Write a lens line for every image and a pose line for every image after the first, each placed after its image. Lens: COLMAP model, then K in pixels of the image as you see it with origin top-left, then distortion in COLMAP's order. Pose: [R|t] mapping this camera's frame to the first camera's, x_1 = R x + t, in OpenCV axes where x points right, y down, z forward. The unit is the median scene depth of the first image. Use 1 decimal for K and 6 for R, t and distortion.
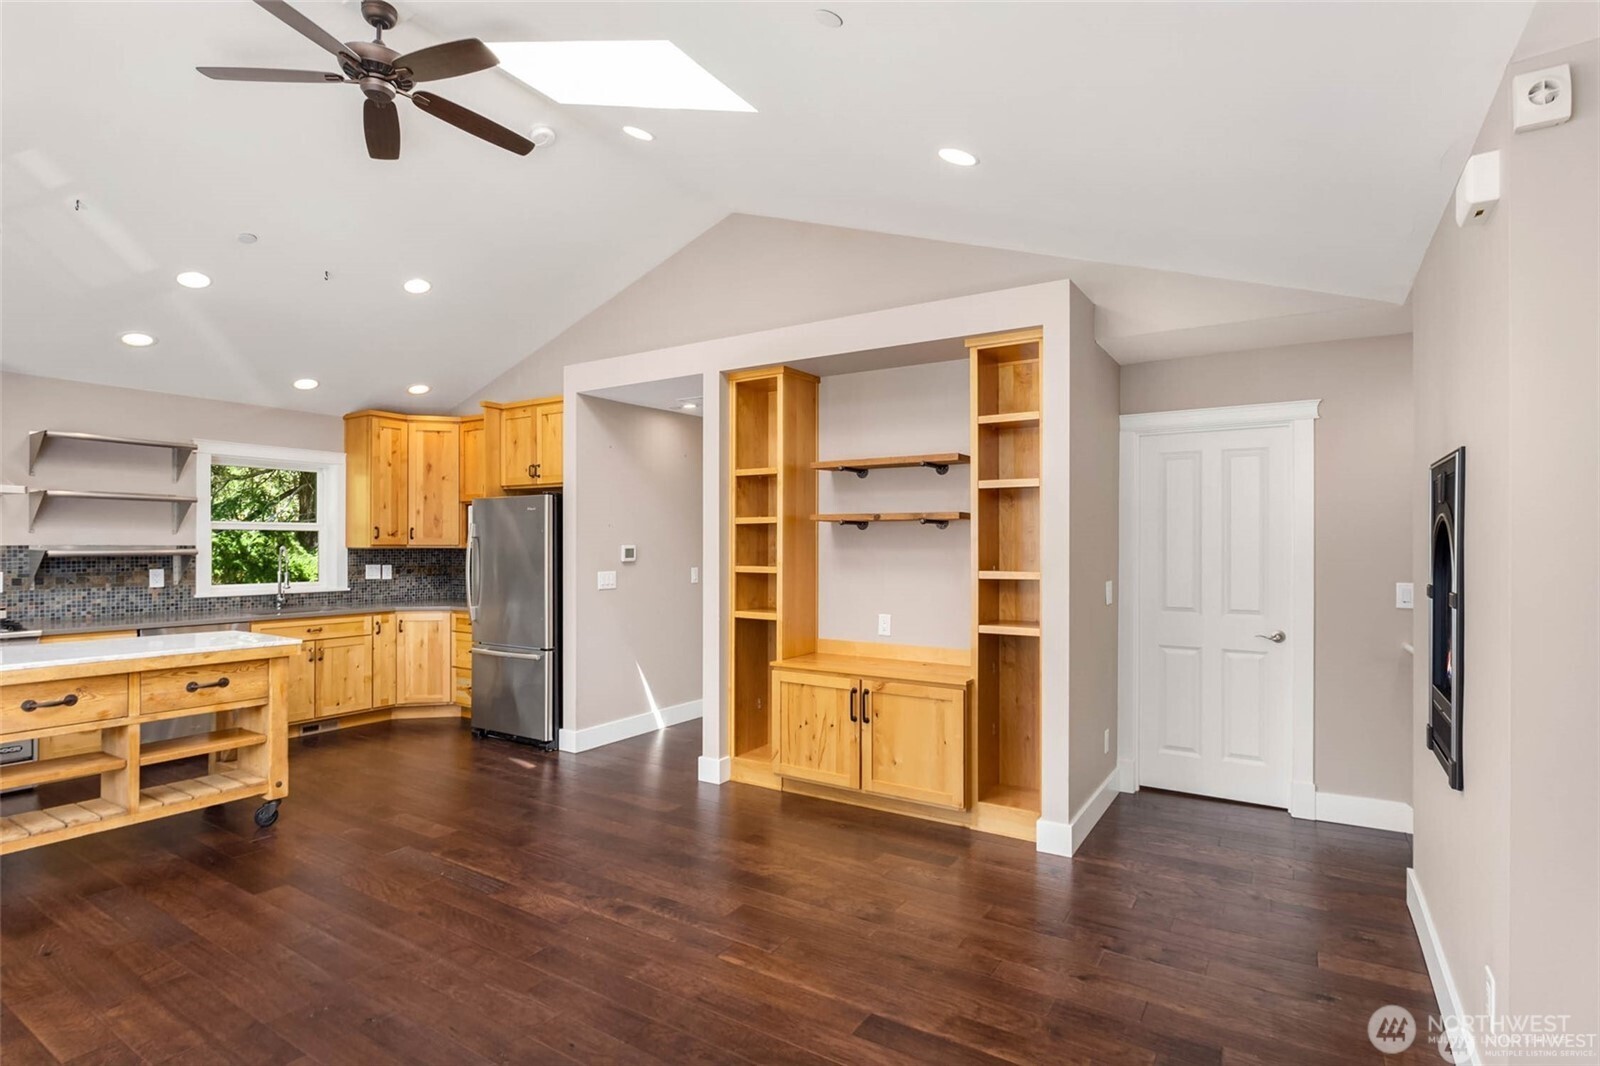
lens RADIAL K [[802.0, 0, 790.1], [0, 802.0, 543.0], [0, 0, 1]] dist [-0.003885, -0.000556]
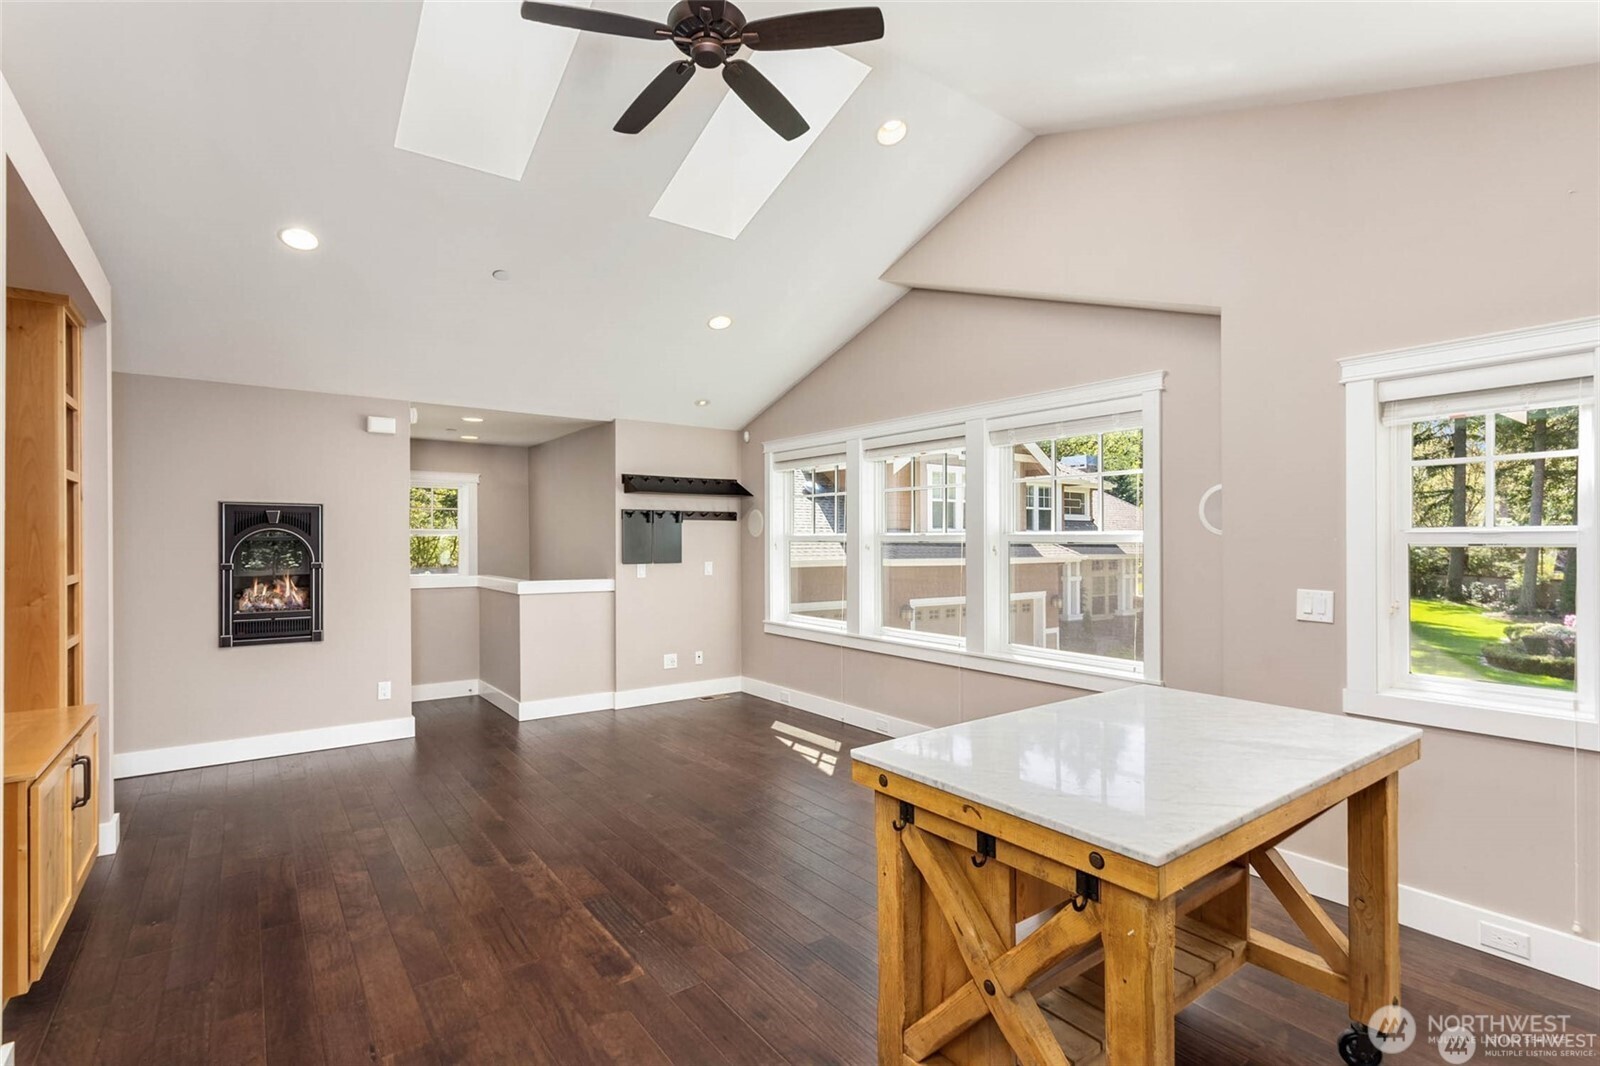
lens RADIAL K [[751.4, 0, 804.1], [0, 751.4, 529.9], [0, 0, 1]] dist [0.023277, 0.000316]
pose [[-0.940666, 0.001325, 0.339330, -0.555437], [-0.002716, 0.999931, -0.011433, -0.005064], [-0.339322, -0.011676, -0.940598, 1.085565]]
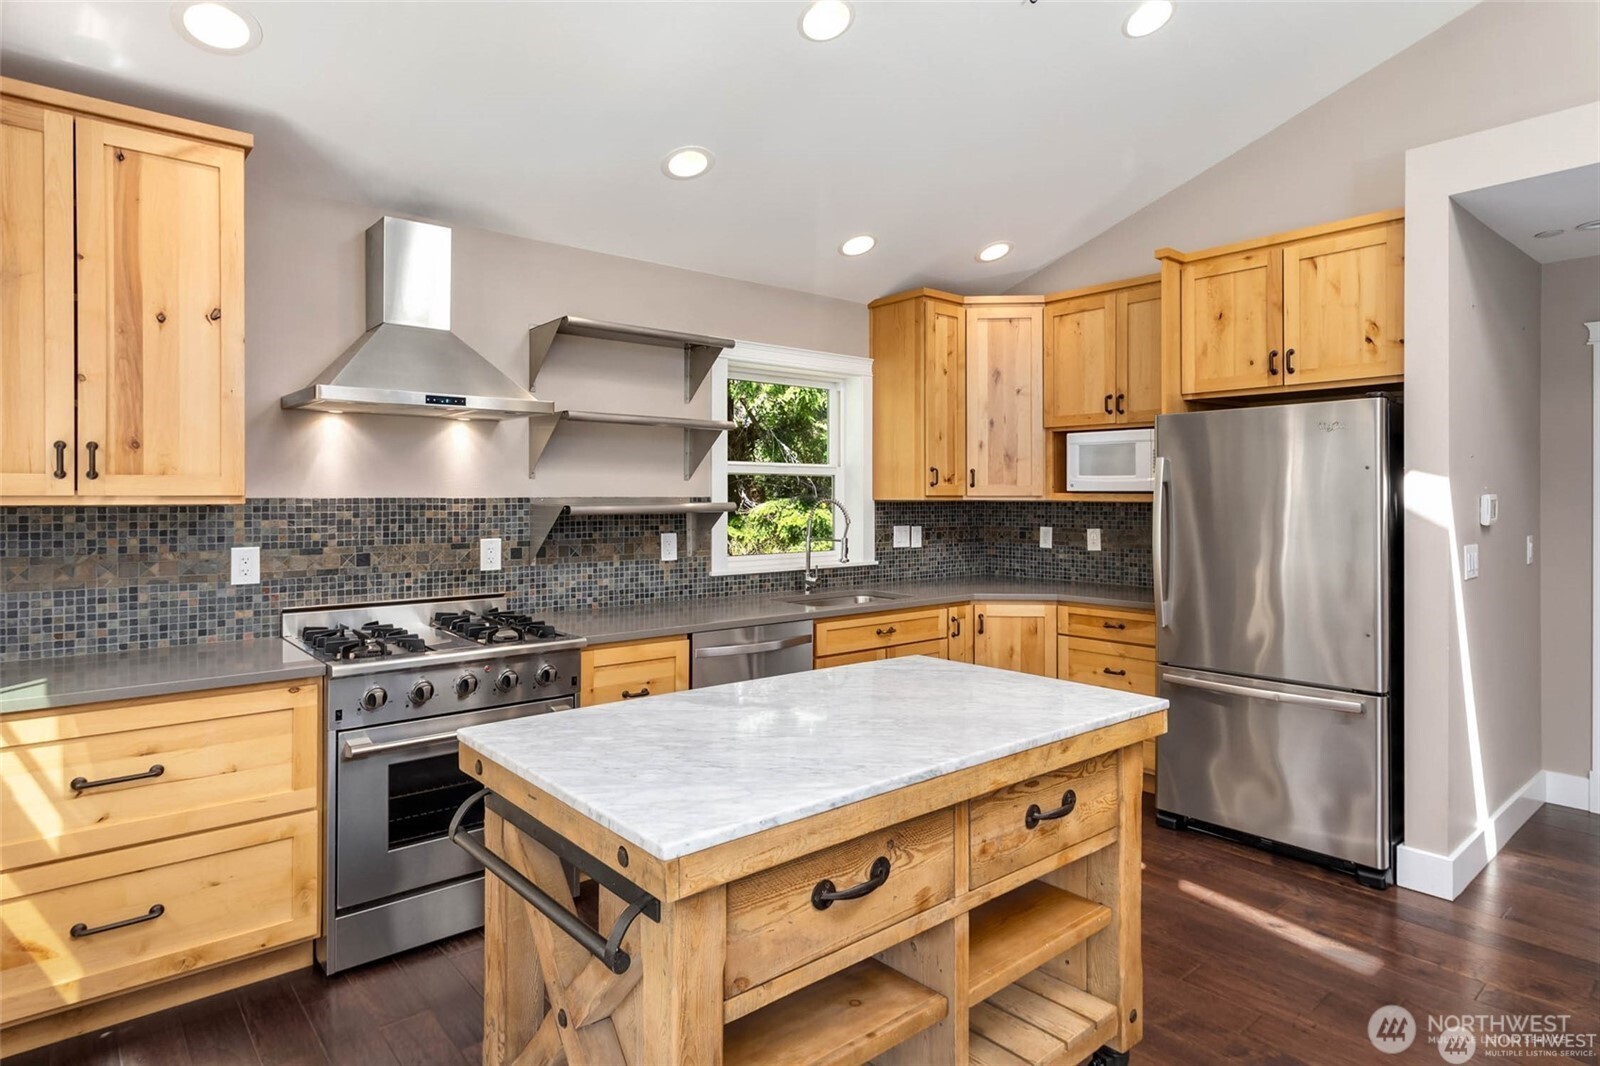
lens RADIAL K [[867.3, 0, 793.9], [0, 867.3, 501.1], [0, 0, 1]] dist [-0.002670, -0.000095]
pose [[0.962345, -0.001502, -0.271826, -0.513271], [0.003245, 0.999977, 0.005963, 0.002236], [0.271811, -0.006621, 0.962328, 0.349564]]
